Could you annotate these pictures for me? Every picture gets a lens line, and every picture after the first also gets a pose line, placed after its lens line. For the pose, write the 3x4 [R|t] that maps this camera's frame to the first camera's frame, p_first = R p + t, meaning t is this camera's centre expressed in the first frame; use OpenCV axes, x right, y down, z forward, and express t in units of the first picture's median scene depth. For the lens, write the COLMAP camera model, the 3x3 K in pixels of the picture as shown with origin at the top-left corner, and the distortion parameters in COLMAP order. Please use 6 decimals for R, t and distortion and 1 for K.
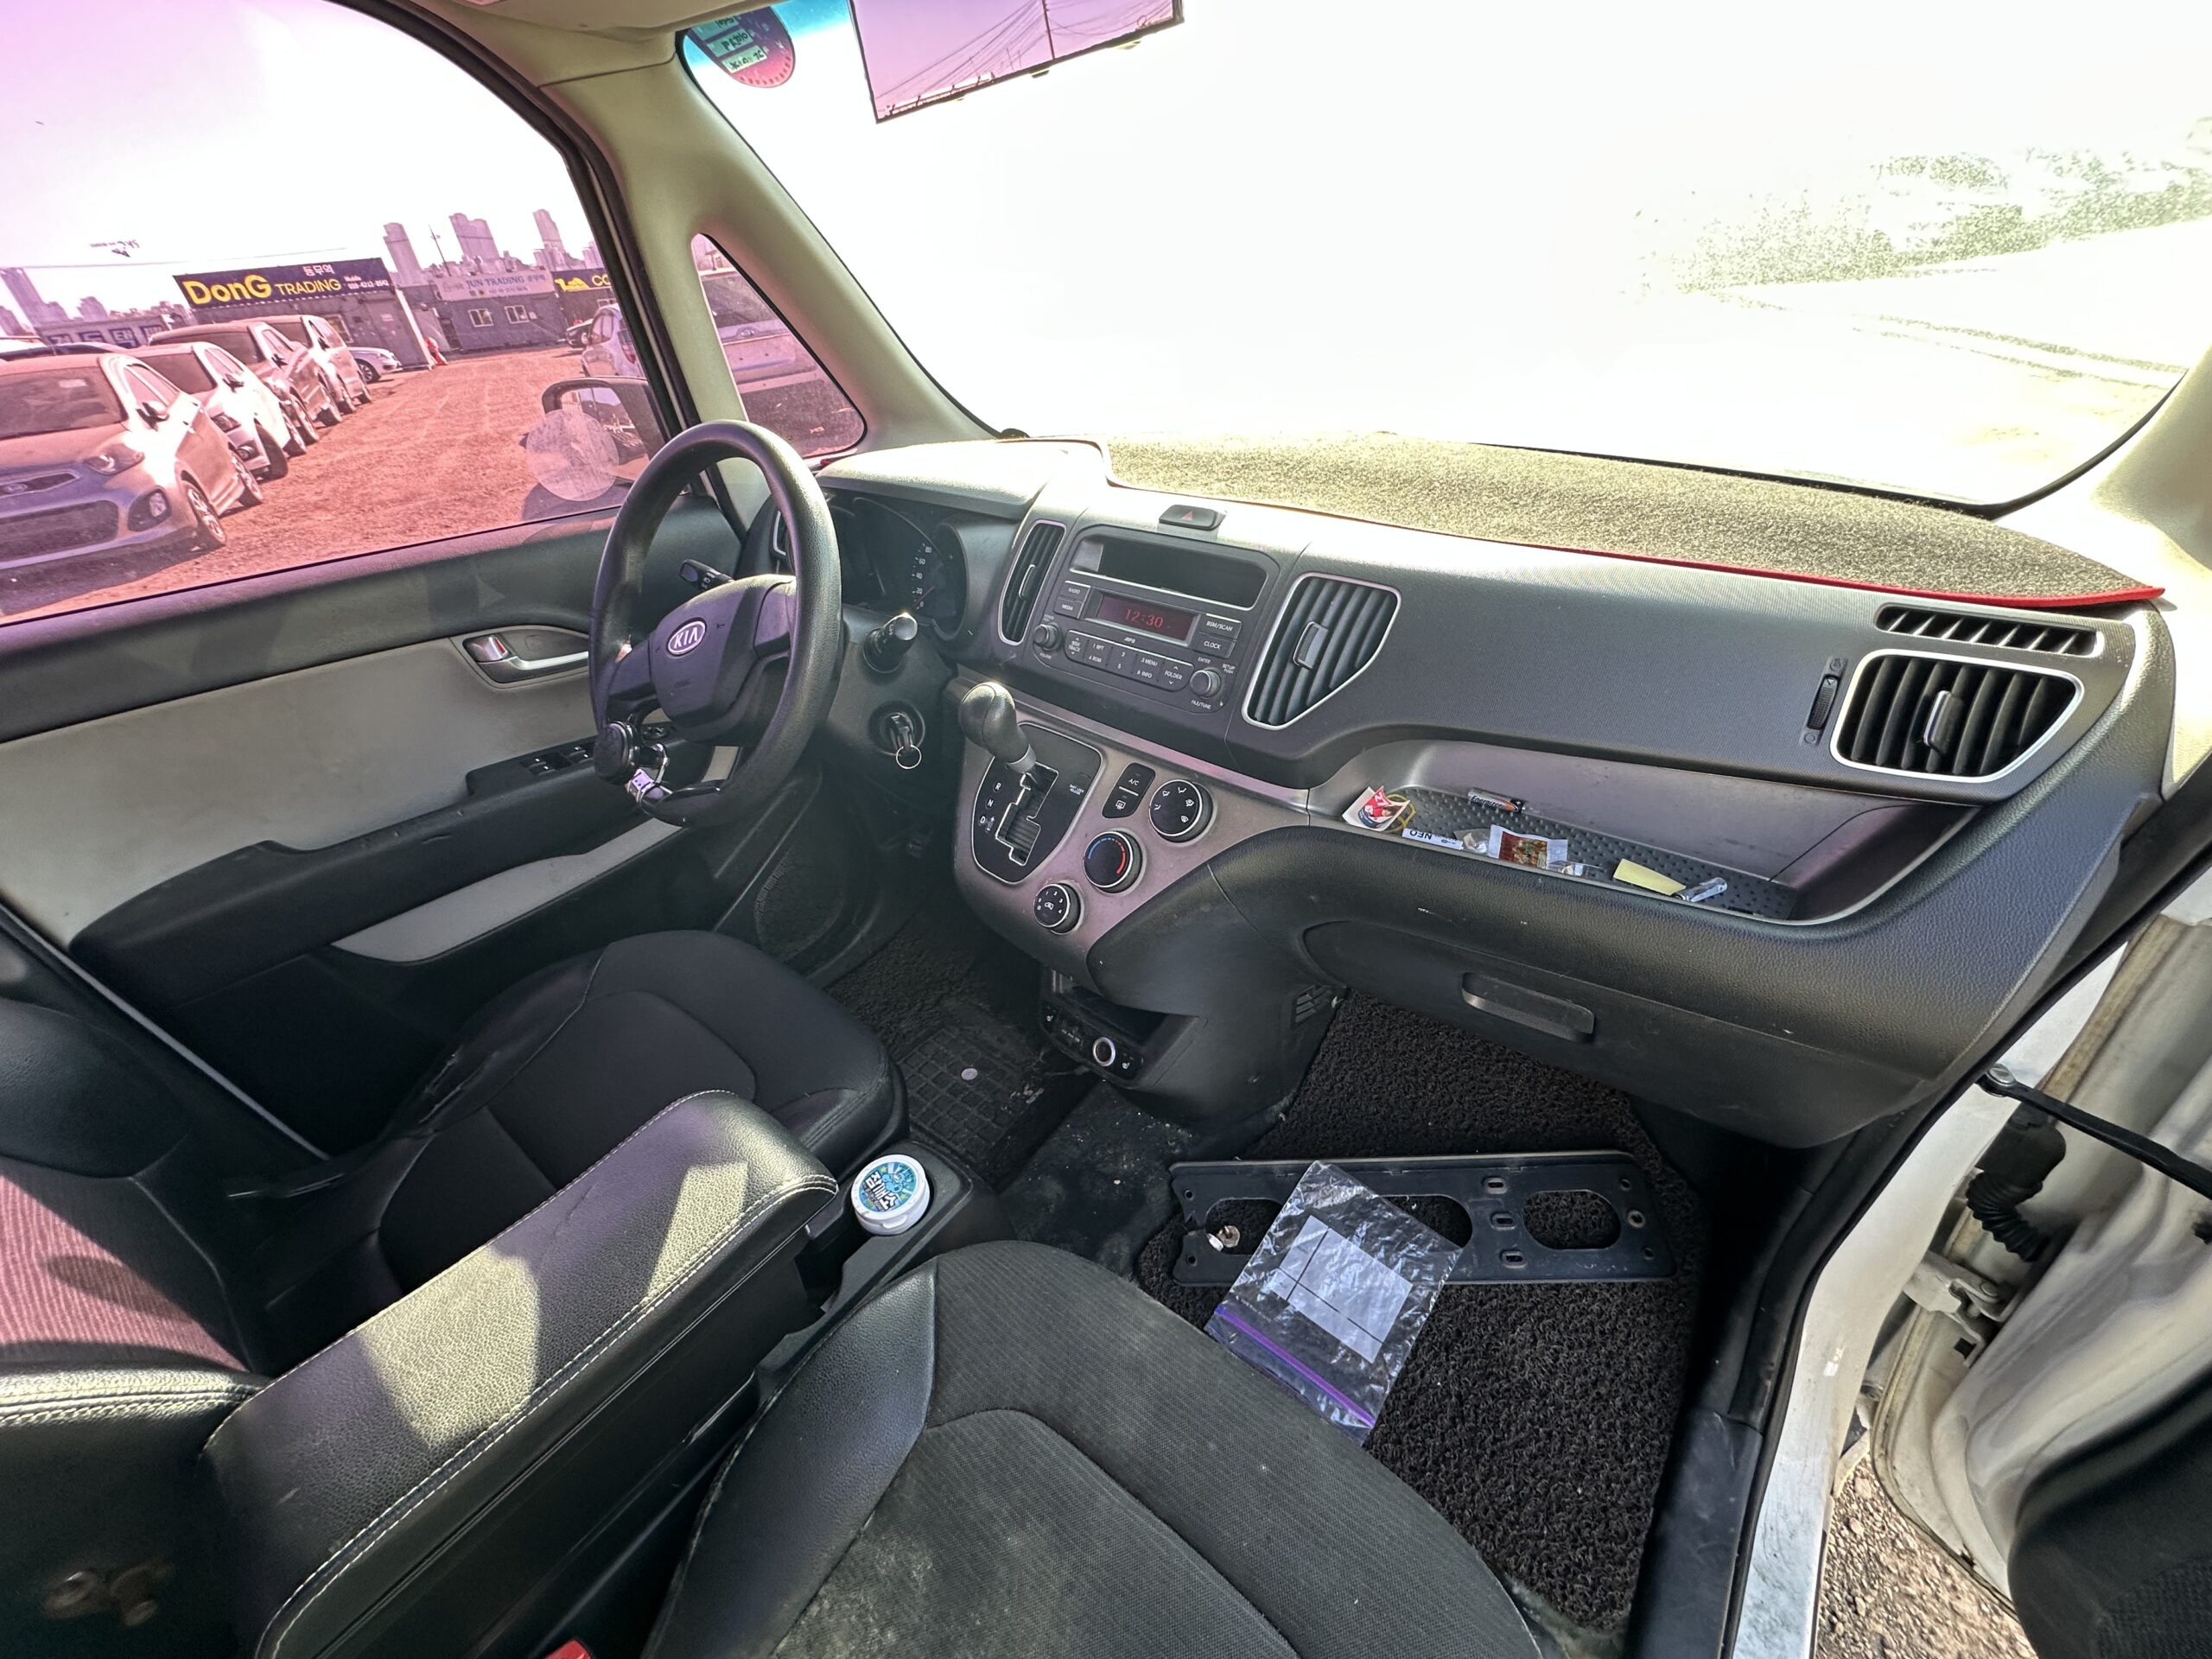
lens RADIAL K [[885.3, 0, 1106.1], [0, 885.3, 832.2], [0, 0, 1]] dist [-0.006090, 0.000547]
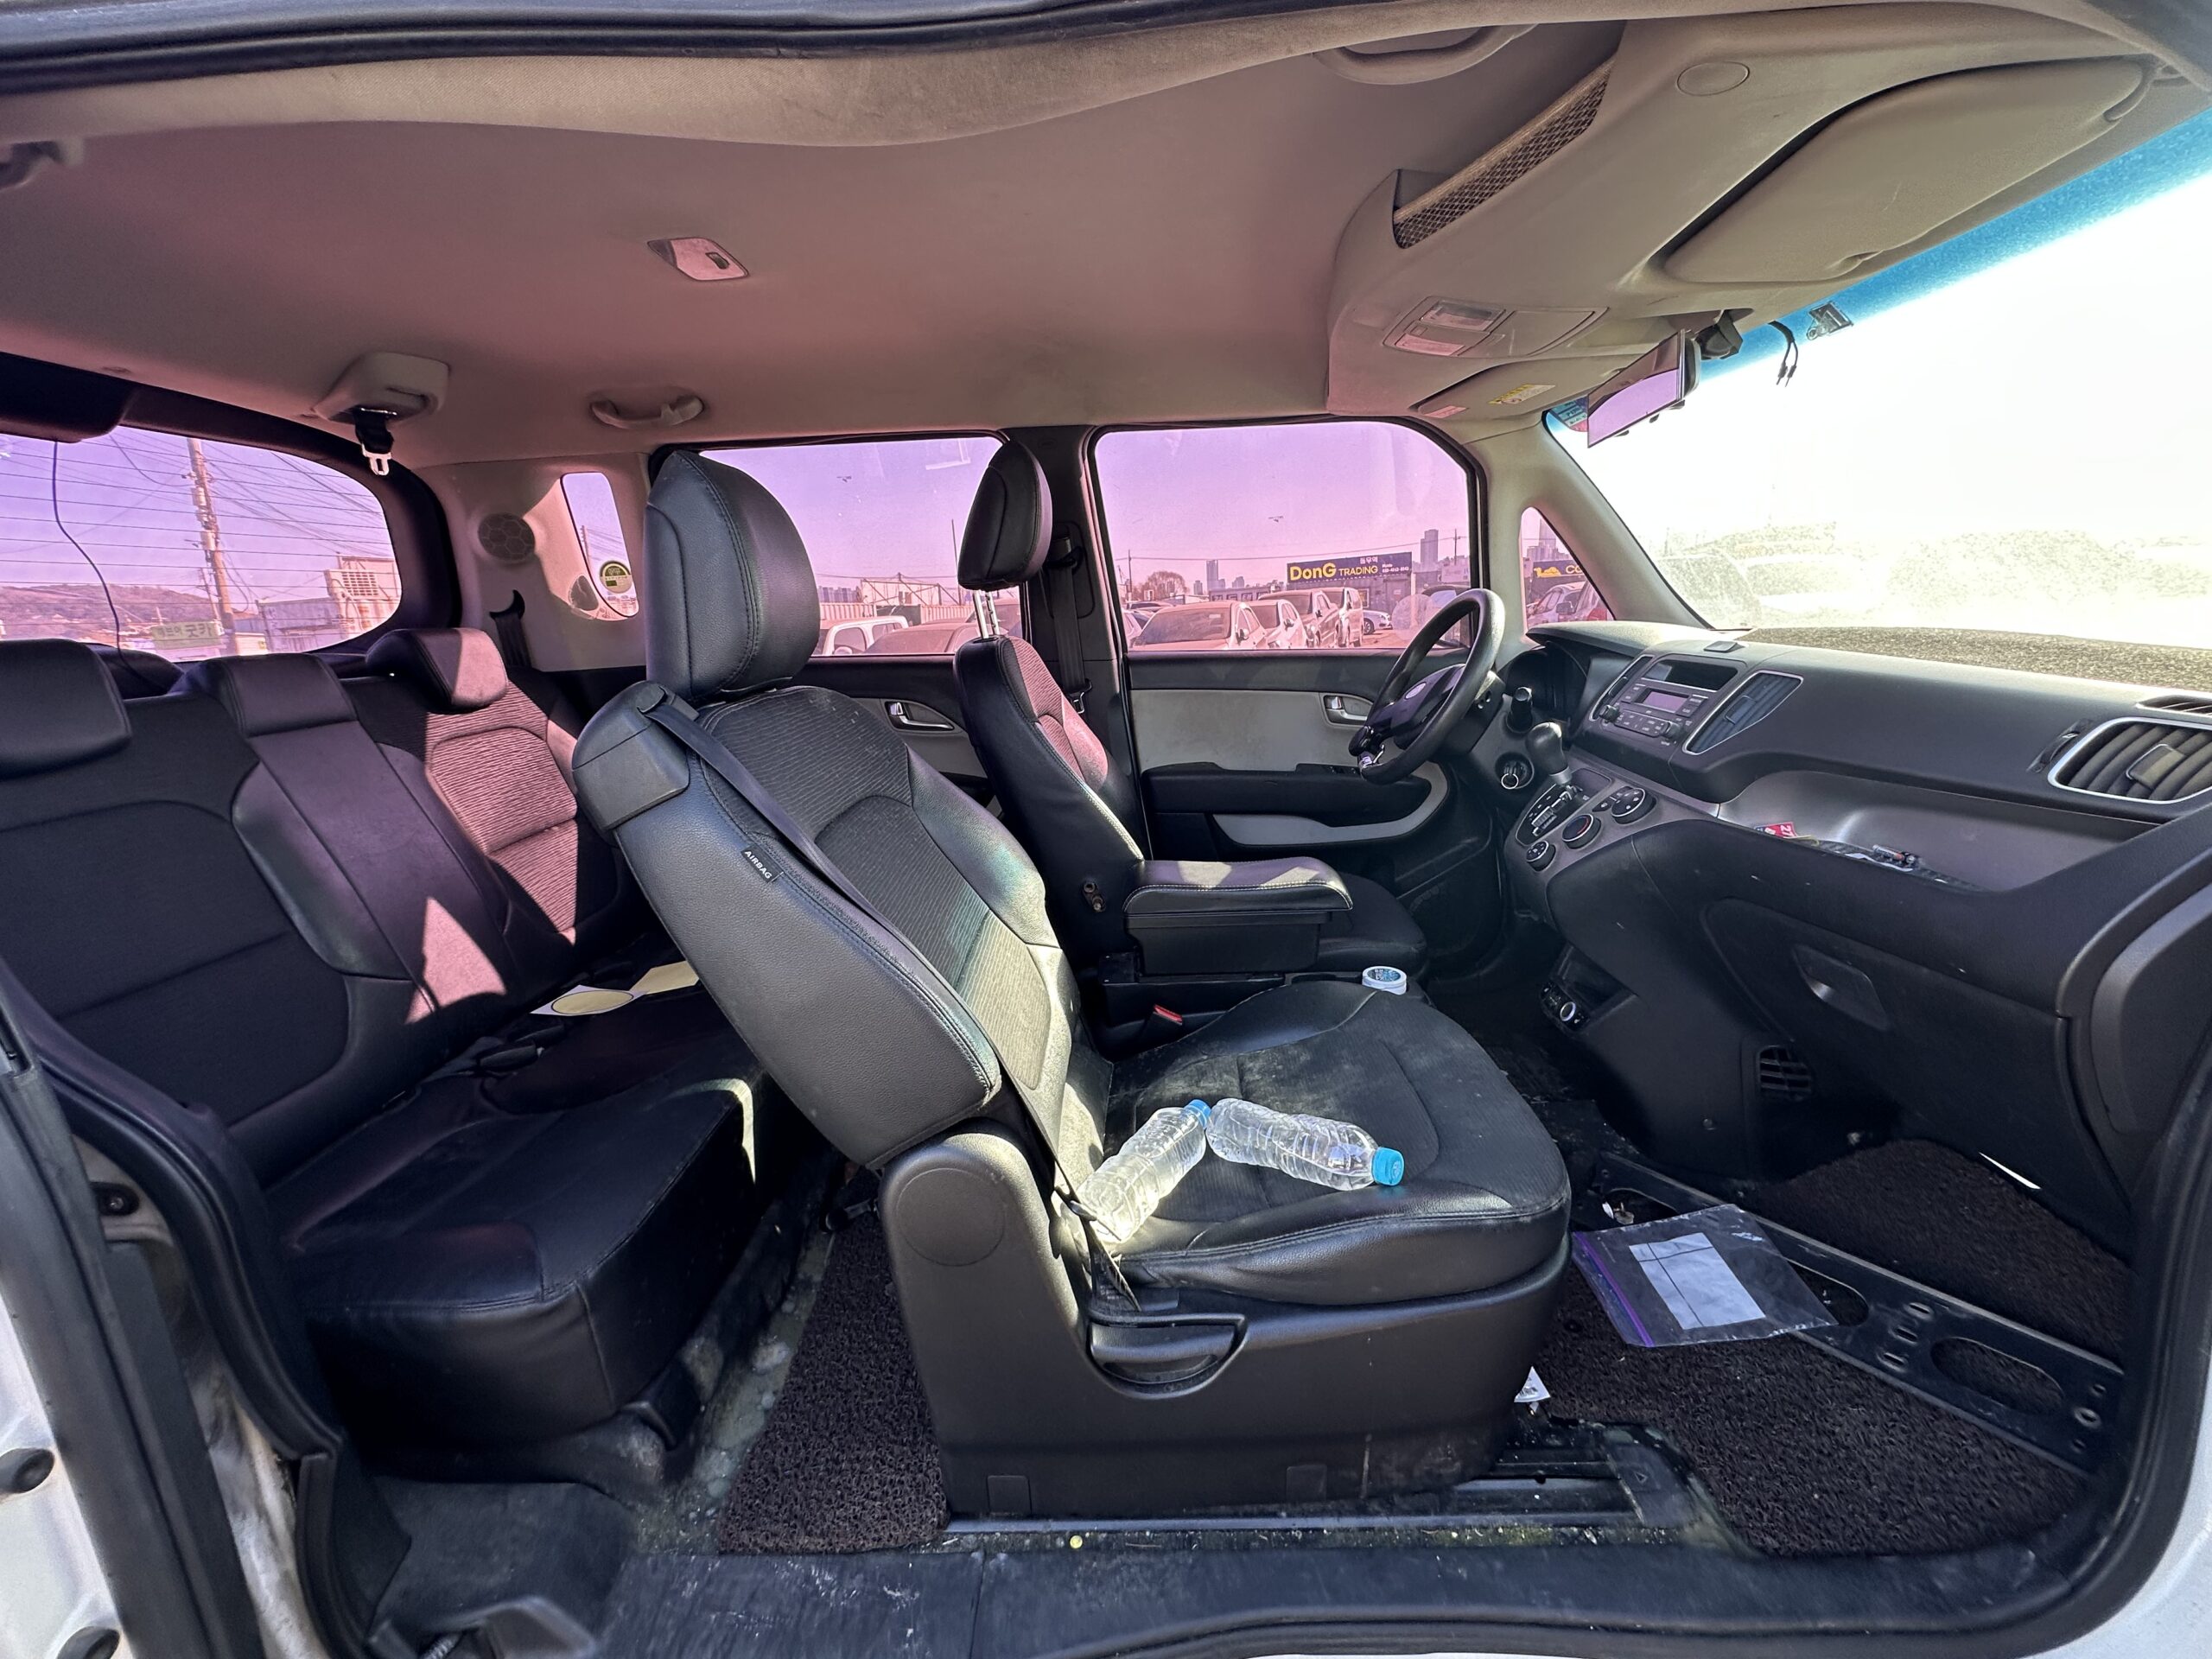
lens RADIAL K [[885.3, 0, 1107.2], [0, 885.3, 835.4], [0, 0, 1]] dist [-0.006090, 0.000547]
pose [[0.602960, 0.232642, -0.763097, 0.402683], [-0.426505, 0.902364, -0.061903, 0.285201], [0.674190, 0.362790, 0.643312, -0.346523]]
